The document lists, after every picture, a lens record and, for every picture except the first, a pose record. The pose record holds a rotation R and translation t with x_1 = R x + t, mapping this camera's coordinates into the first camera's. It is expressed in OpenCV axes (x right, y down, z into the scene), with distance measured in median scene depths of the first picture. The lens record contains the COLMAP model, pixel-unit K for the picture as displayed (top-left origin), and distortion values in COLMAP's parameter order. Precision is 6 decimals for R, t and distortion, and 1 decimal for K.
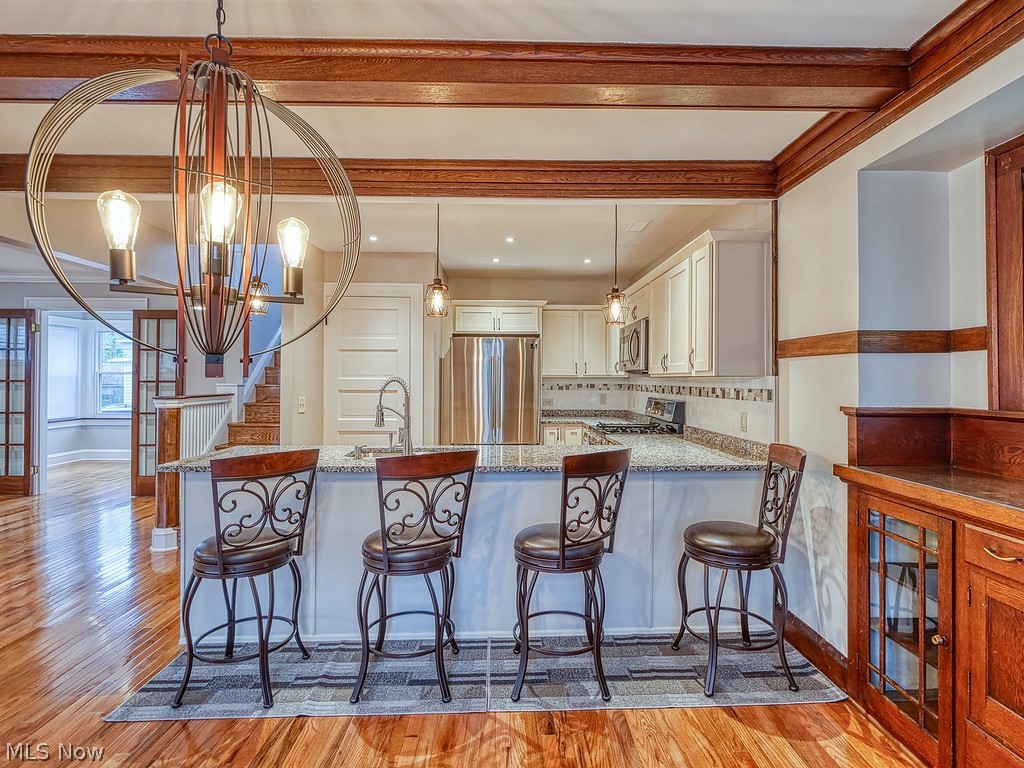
lens RADIAL K [[514.5, 0, 515.0], [0, 514.5, 374.5], [0, 0, 1]] dist [-0.010402, -0.001241]
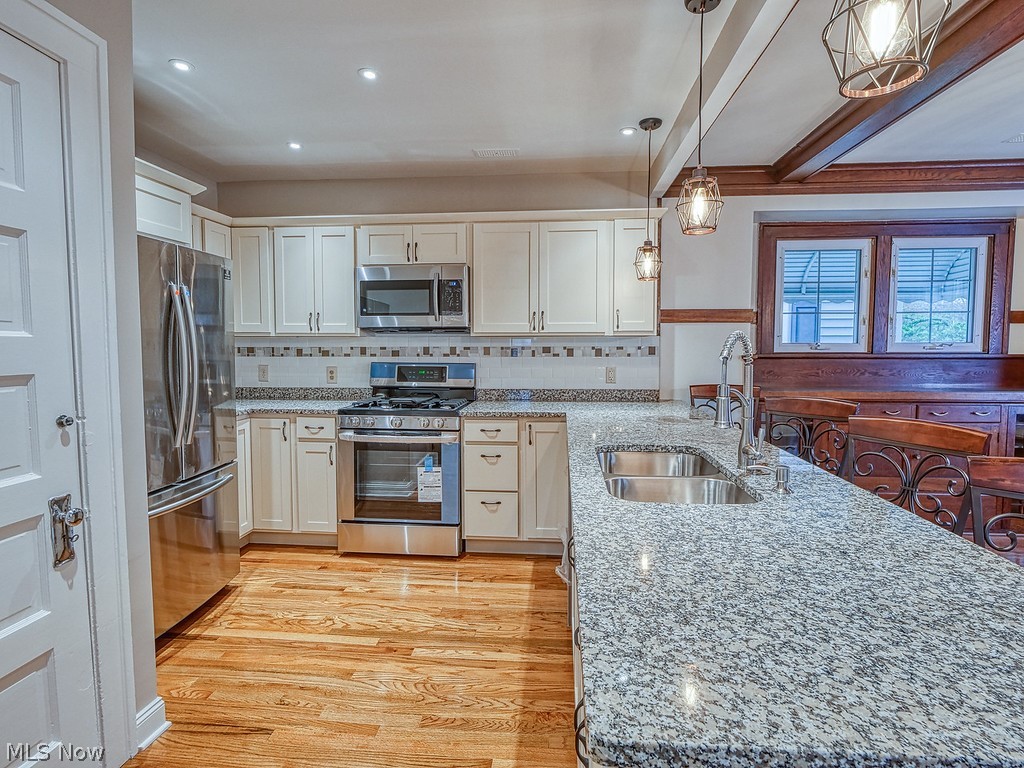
lens RADIAL K [[514.5, 0, 522.8], [0, 514.5, 372.3], [0, 0, 1]] dist [-0.010402, -0.001241]
pose [[0.109175, -0.062104, 0.992081, -0.826045], [-0.007972, 0.997960, 0.063350, 0.014975], [-0.993991, -0.014825, 0.108457, 1.194632]]
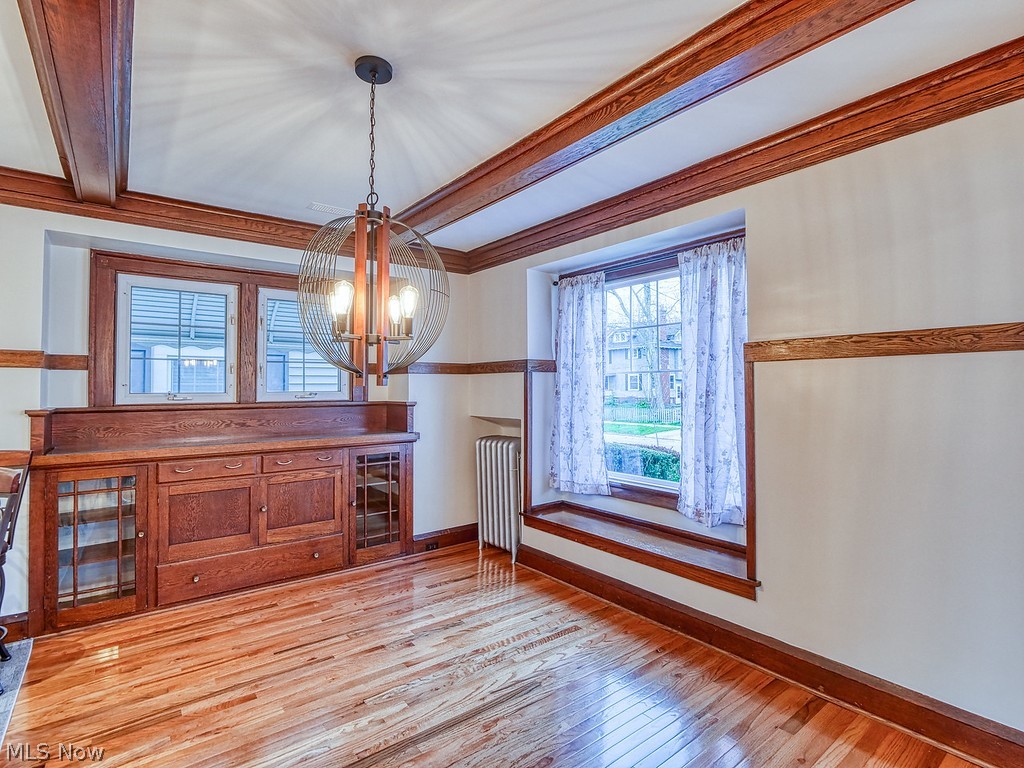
lens RADIAL K [[514.5, 0, 522.5], [0, 514.5, 374.9], [0, 0, 1]] dist [-0.010402, -0.001241]
pose [[-0.598353, 0.020425, 0.800972, -0.850312], [-0.004951, 0.999562, -0.029187, 0.005351], [-0.801217, -0.021430, -0.597990, 0.608056]]
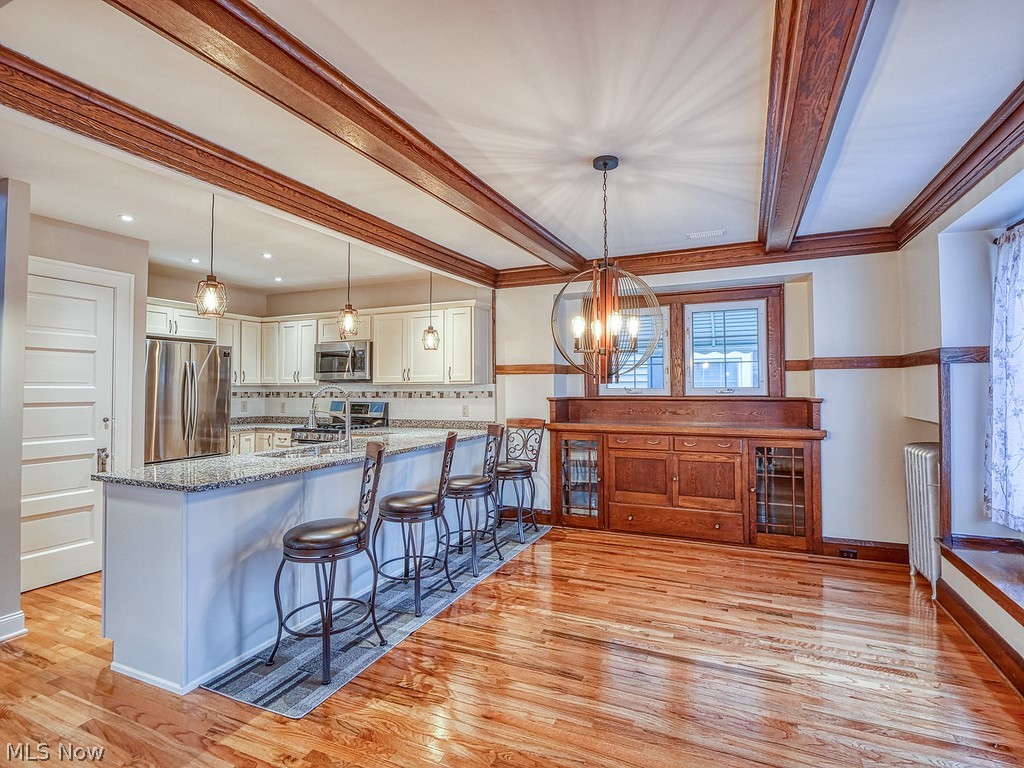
lens RADIAL K [[514.5, 0, 523.8], [0, 514.5, 375.1], [0, 0, 1]] dist [-0.010402, -0.001241]
pose [[0.429200, 0.014983, 0.903085, -1.129250], [-0.001724, 0.999874, -0.015769, 0.000481], [-0.903208, 0.005211, 0.429172, 0.102076]]
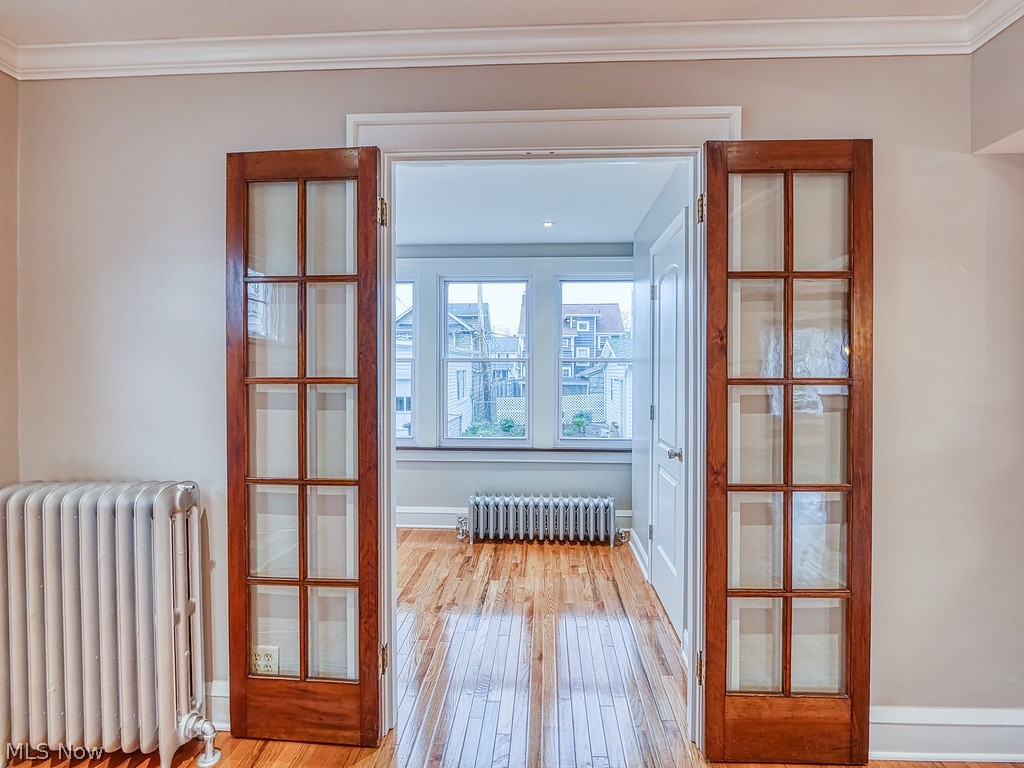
lens RADIAL K [[514.5, 0, 512.5], [0, 514.5, 374.9], [0, 0, 1]] dist [-0.010402, -0.001241]
pose [[0.995990, -0.002049, -0.089440, -1.746368], [0.003795, 0.999805, 0.019359, 0.006912], [0.089383, -0.019621, 0.995804, 1.444013]]
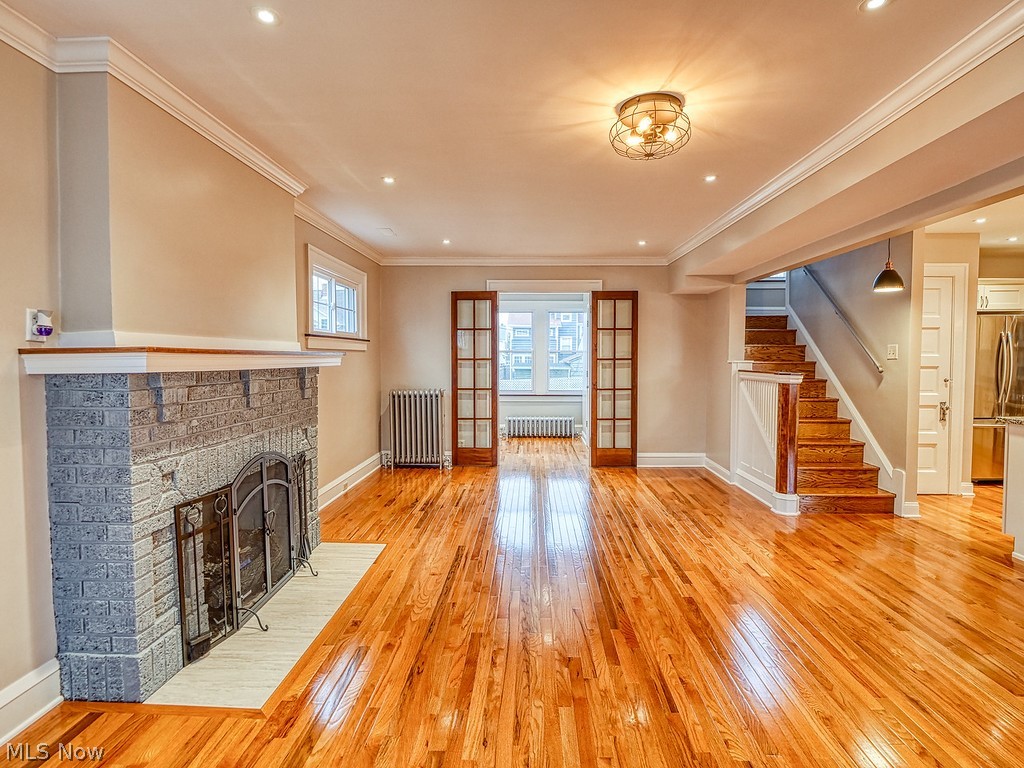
lens RADIAL K [[514.5, 0, 515.1], [0, 514.5, 377.7], [0, 0, 1]] dist [-0.010402, -0.001241]
pose [[0.998419, -0.002513, -0.056146, -1.771620], [0.005346, 0.998717, 0.050361, -0.005710], [0.055947, -0.050582, 0.997152, -0.149264]]
